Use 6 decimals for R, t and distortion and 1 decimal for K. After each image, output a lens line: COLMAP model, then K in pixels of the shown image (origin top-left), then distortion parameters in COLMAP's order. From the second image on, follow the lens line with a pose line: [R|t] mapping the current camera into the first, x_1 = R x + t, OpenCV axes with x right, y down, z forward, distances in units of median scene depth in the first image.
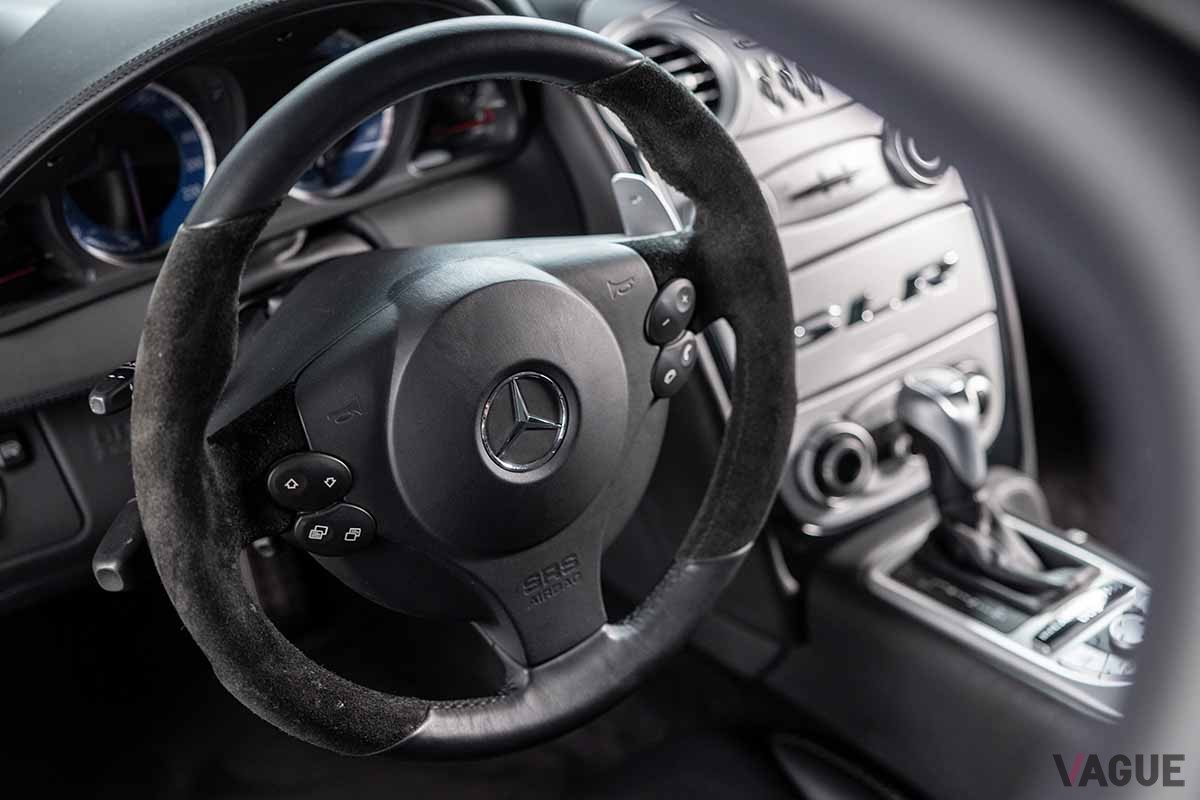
lens RADIAL K [[1952.1, 0, 602.5], [0, 1952.1, 395.3], [0, 0, 1]] dist [0.068684, 0.000000]
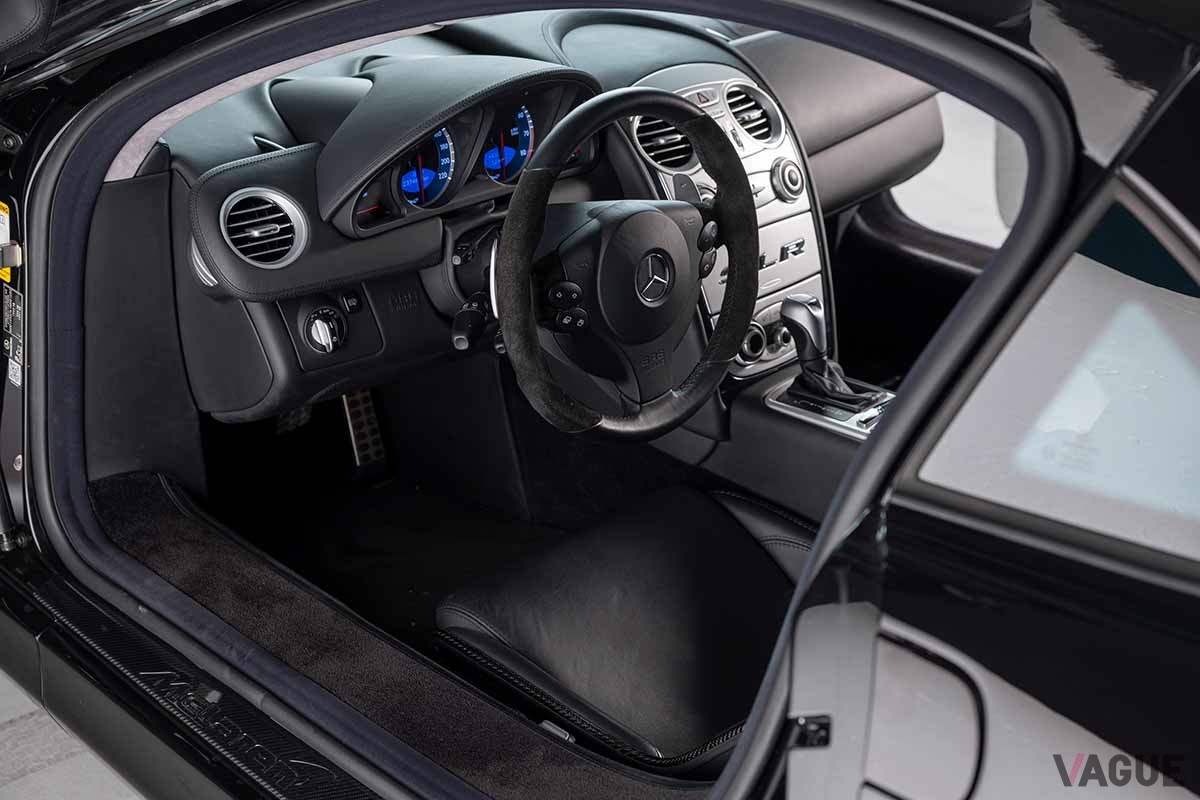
lens RADIAL K [[1802.0, 0, 593.4], [0, 1802.0, 403.3], [0, 0, 1]] dist [0.029725, 0.000000]
pose [[0.982096, 0.027703, 0.186333, -0.388664], [-0.015172, 0.997546, -0.068343, 0.238075], [-0.187769, 0.064293, 0.980107, -0.747962]]
